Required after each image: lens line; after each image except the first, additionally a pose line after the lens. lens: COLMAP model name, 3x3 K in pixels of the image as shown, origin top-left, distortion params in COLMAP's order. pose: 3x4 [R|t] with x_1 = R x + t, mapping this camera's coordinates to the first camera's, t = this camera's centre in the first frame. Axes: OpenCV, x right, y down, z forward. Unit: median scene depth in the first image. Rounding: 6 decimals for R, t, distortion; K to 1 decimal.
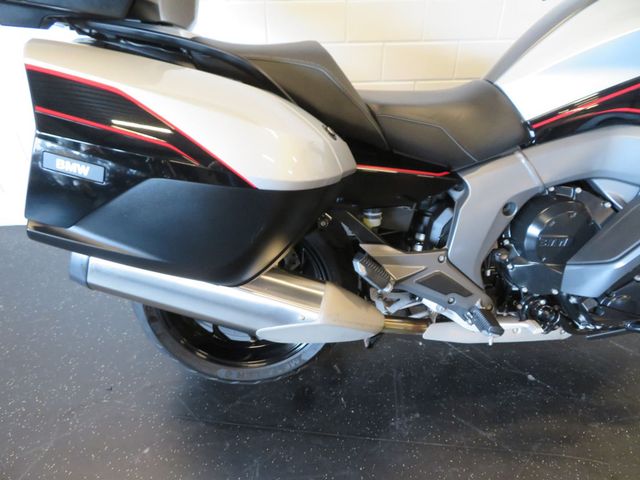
lens RADIAL K [[460.1, 0, 320.0], [0, 460.1, 240.0], [0, 0, 1]] dist [-0.001665, 0.001448]
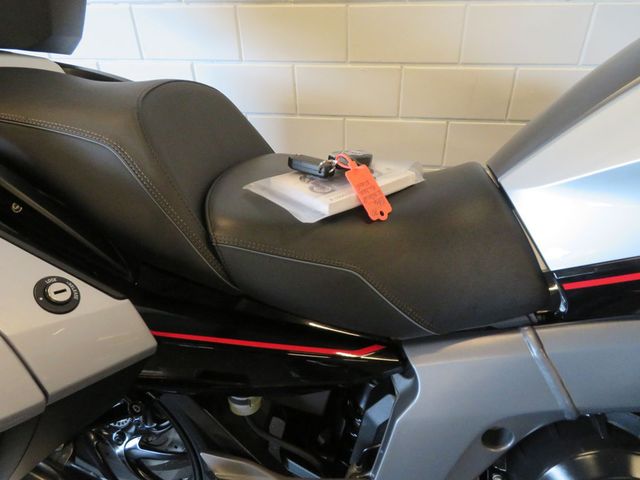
lens RADIAL K [[460.1, 0, 320.0], [0, 460.1, 240.0], [0, 0, 1]] dist [-0.001665, 0.001448]
pose [[0.973311, 0.109960, -0.201432, 0.294045], [-0.109275, 0.993905, 0.014555, -0.255757], [0.201804, 0.007845, 0.979394, 0.464171]]
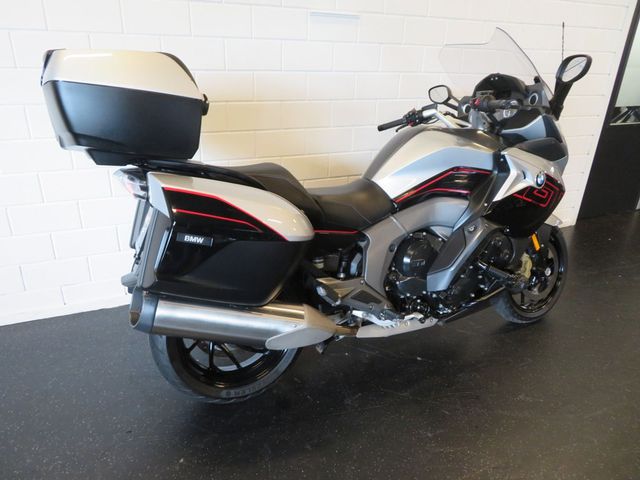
lens RADIAL K [[460.1, 0, 320.0], [0, 460.1, 240.0], [0, 0, 1]] dist [-0.001665, 0.001448]
pose [[0.935406, -0.105779, 0.337383, -0.418931], [0.169795, 0.971361, -0.166213, 0.142203], [-0.310139, 0.212763, 0.926577, -0.522806]]
